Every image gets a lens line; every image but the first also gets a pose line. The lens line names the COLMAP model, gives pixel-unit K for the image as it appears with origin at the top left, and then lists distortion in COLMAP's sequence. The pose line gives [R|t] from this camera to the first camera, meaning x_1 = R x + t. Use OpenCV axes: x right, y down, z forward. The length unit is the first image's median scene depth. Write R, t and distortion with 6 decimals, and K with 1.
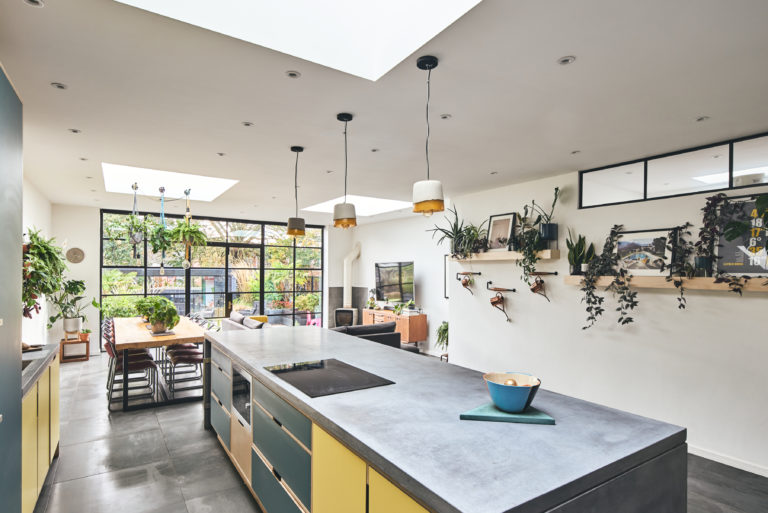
lens RADIAL K [[421.0, 0, 383.1], [0, 421.0, 273.4], [0, 0, 1]] dist [0.002780, 0.000792]
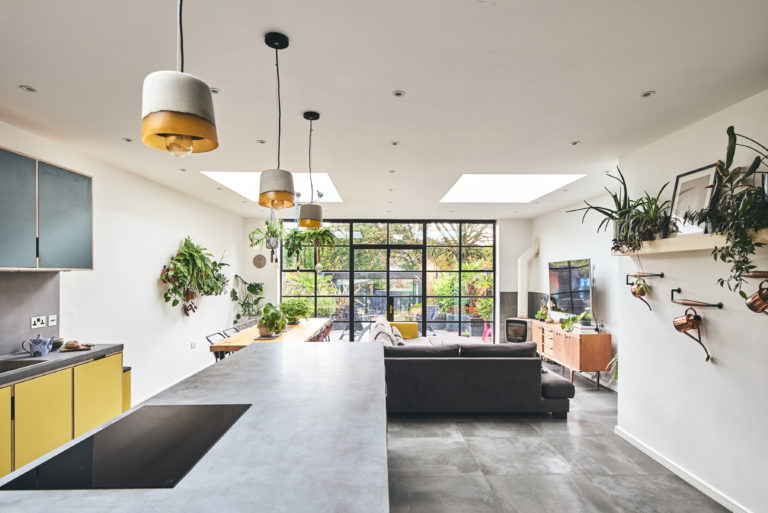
lens RADIAL K [[421.0, 0, 383.1], [0, 421.0, 273.4], [0, 0, 1]] dist [0.002780, 0.000792]
pose [[0.847076, -0.007601, -0.531417, 0.220666], [0.004234, 0.999963, -0.007553, 0.000888], [0.531454, 0.004148, 0.847077, 0.290037]]
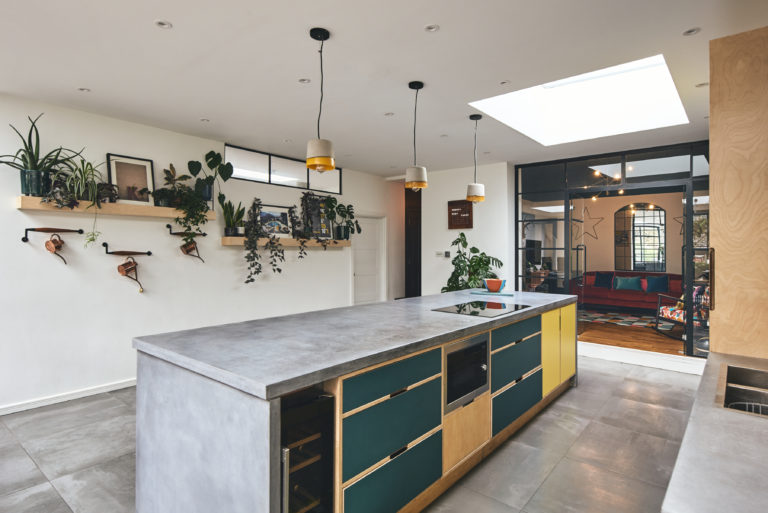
lens RADIAL K [[421.0, 0, 383.1], [0, 421.0, 273.4], [0, 0, 1]] dist [0.002780, 0.000792]
pose [[-0.321690, -0.063975, 0.944681, -0.599905], [-0.007608, 0.997857, 0.064985, 0.020922], [-0.946814, 0.013718, -0.321488, 0.789050]]
